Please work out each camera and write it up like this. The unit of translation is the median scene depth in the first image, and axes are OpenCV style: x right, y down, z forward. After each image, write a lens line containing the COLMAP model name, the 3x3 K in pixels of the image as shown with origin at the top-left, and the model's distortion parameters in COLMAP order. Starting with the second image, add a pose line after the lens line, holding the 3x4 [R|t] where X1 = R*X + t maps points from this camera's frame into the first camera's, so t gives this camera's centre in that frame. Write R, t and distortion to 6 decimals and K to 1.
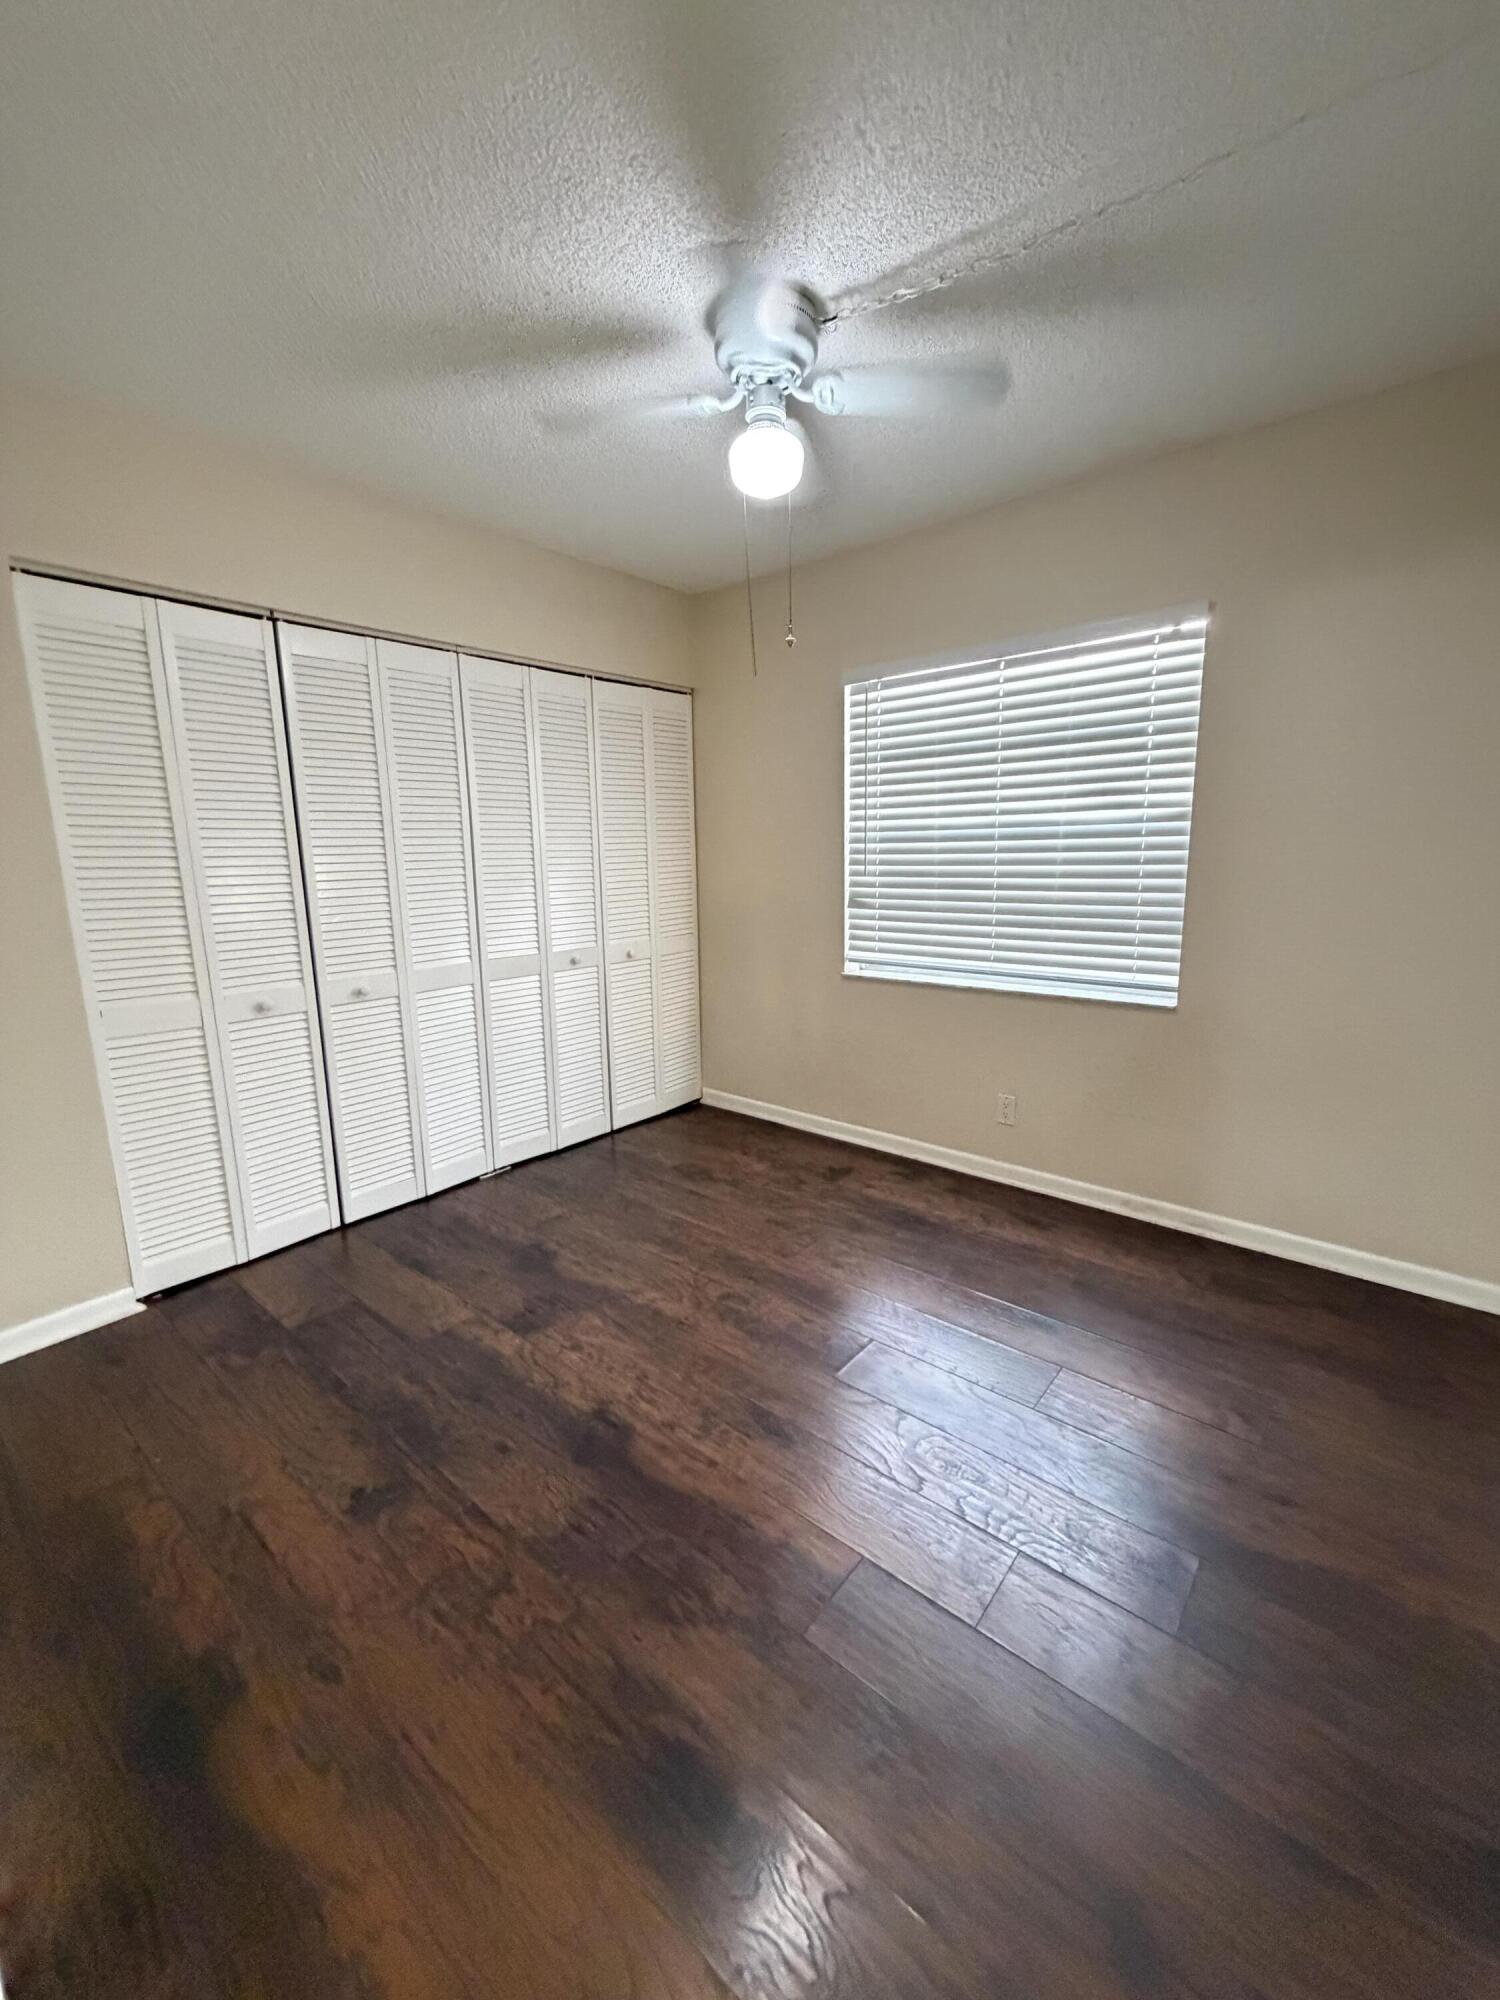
lens RADIAL K [[795.8, 0, 750.0], [0, 795.8, 1000.0], [0, 0, 1]] dist [0.000452, 0.000056]
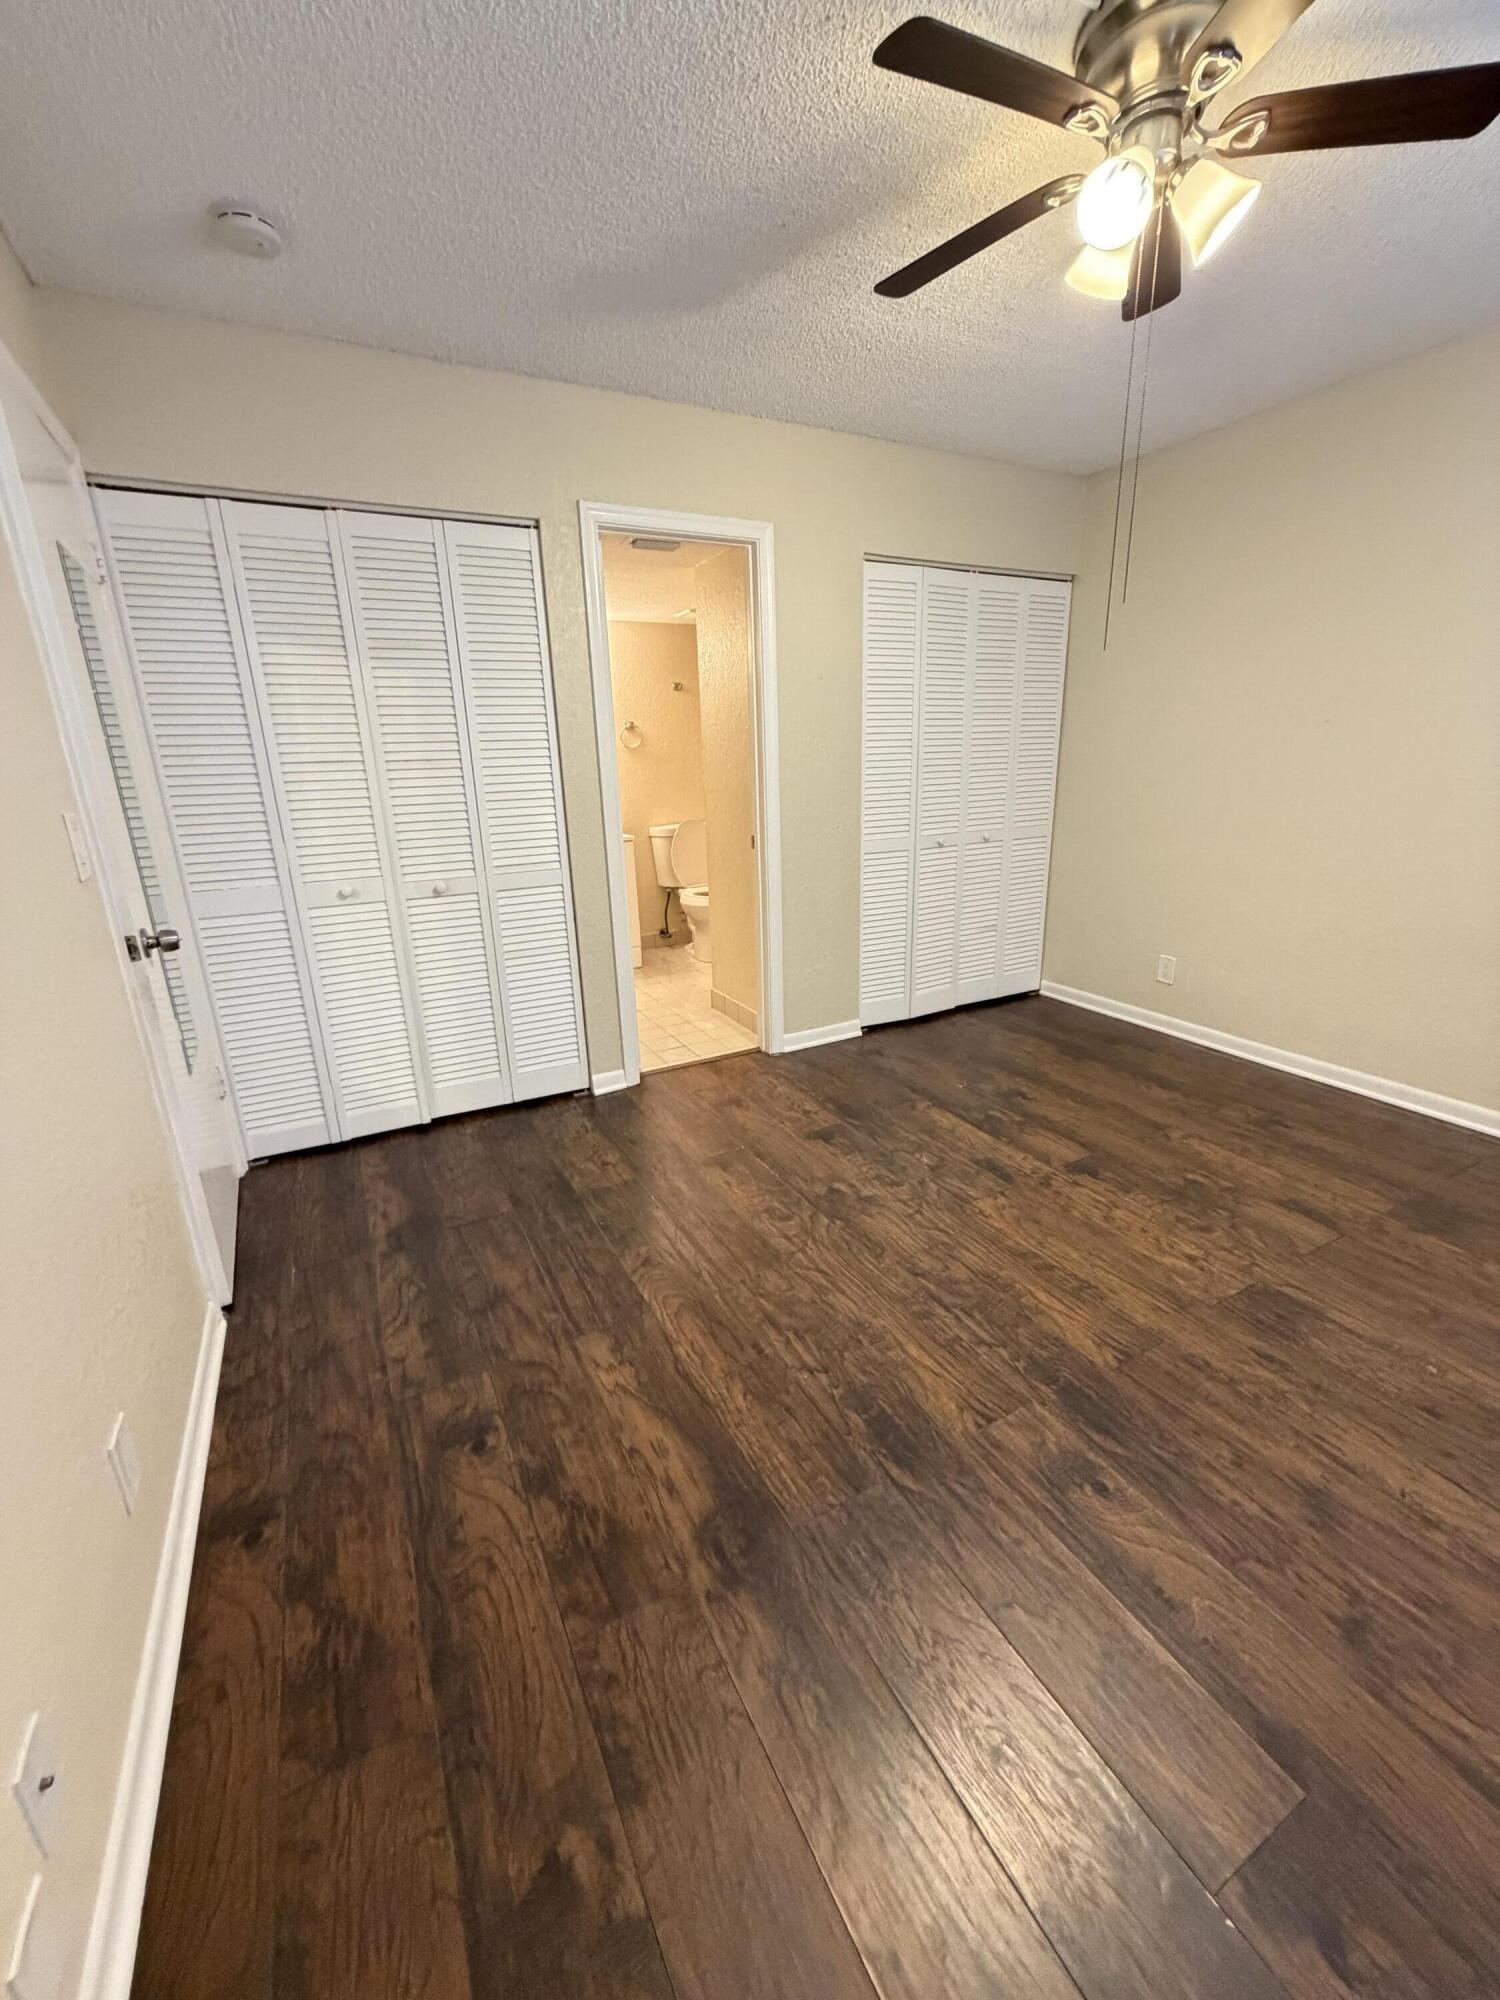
lens RADIAL K [[800.3, 0, 751.0], [0, 800.3, 990.8], [0, 0, 1]] dist [-0.000017, -0.000070]
pose [[0.929937, 0.084003, -0.357995, 0.266186], [-0.044288, 0.992056, 0.117743, -0.028690], [0.365042, -0.093639, 0.926270, 0.213672]]
